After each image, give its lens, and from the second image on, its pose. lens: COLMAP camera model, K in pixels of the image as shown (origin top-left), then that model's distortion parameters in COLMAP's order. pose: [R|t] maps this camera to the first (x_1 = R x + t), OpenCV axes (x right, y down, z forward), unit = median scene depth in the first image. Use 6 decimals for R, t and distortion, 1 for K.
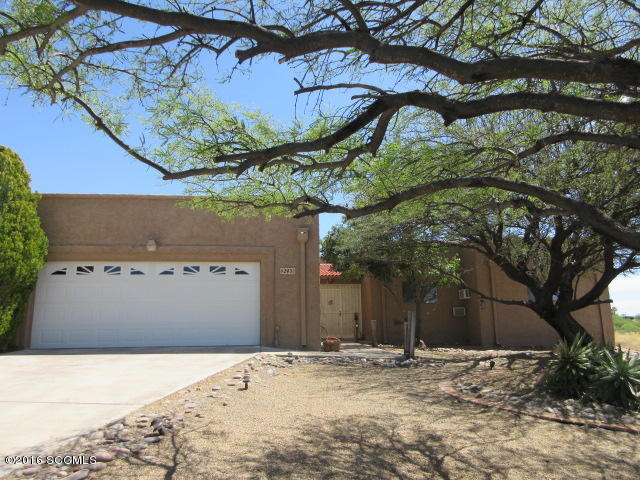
lens RADIAL K [[257.9, 0, 320.0], [0, 257.9, 240.0], [0, 0, 1]] dist [-0.000533, 0.000296]
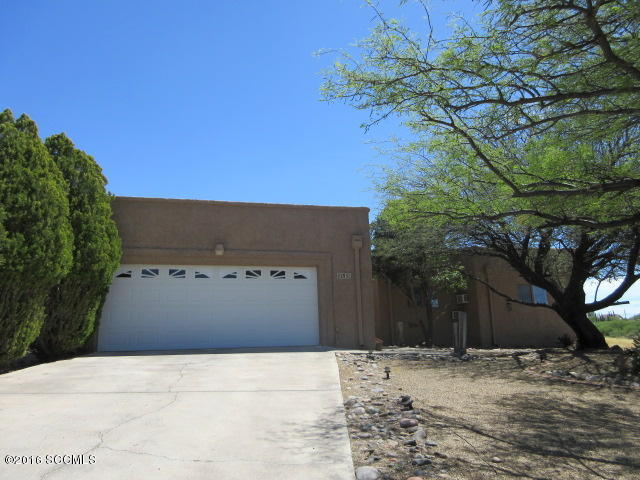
lens RADIAL K [[257.9, 0, 320.0], [0, 257.9, 240.0], [0, 0, 1]] dist [-0.000533, 0.000296]
pose [[0.995632, 0.021290, 0.090903, -0.336799], [-0.019497, 0.999598, -0.020571, -0.004392], [-0.091304, 0.018709, 0.995647, -0.061588]]
